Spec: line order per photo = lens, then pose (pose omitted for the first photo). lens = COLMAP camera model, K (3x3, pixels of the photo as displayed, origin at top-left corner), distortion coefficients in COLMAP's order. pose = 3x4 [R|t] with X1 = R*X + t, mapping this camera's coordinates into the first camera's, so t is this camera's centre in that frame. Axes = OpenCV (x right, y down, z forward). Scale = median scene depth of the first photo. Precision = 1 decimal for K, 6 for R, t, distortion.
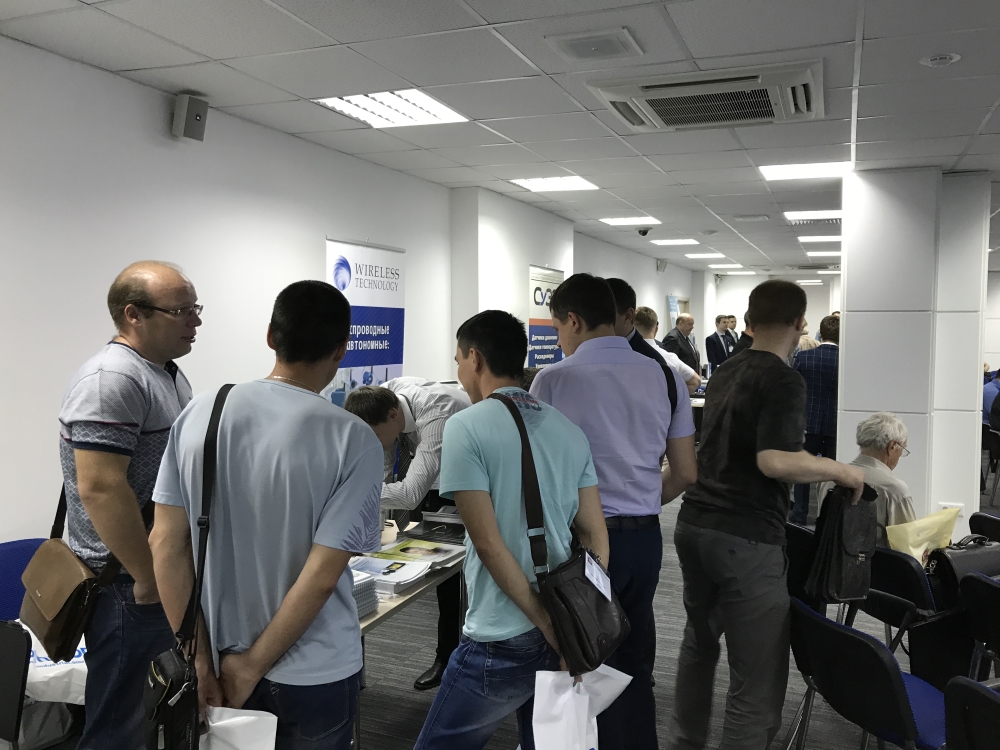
lens RADIAL K [[807.1, 0, 497.6], [0, 807.1, 373.6], [0, 0, 1]] dist [0.048906, 0.003148]
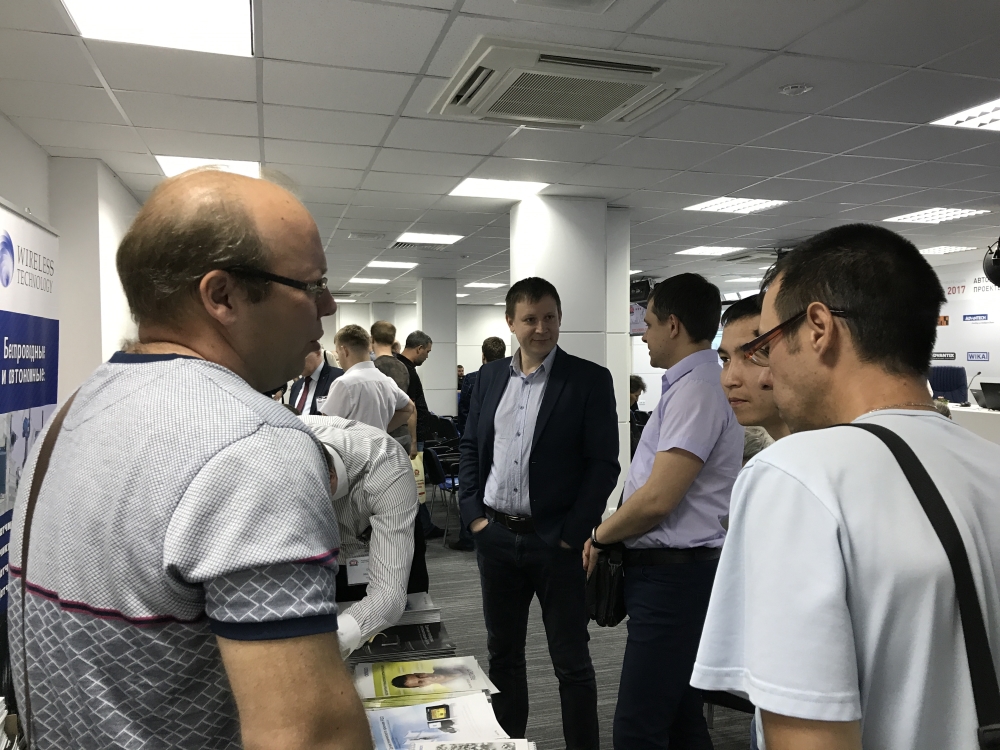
lens RADIAL K [[807.1, 0, 499.7], [0, 807.1, 373.7], [0, 0, 1]] dist [0.048906, 0.003148]
pose [[0.785281, -0.028301, 0.618493, -0.445165], [0.049473, 0.998629, -0.017119, -0.012134], [-0.617160, 0.044042, 0.785604, 0.434480]]
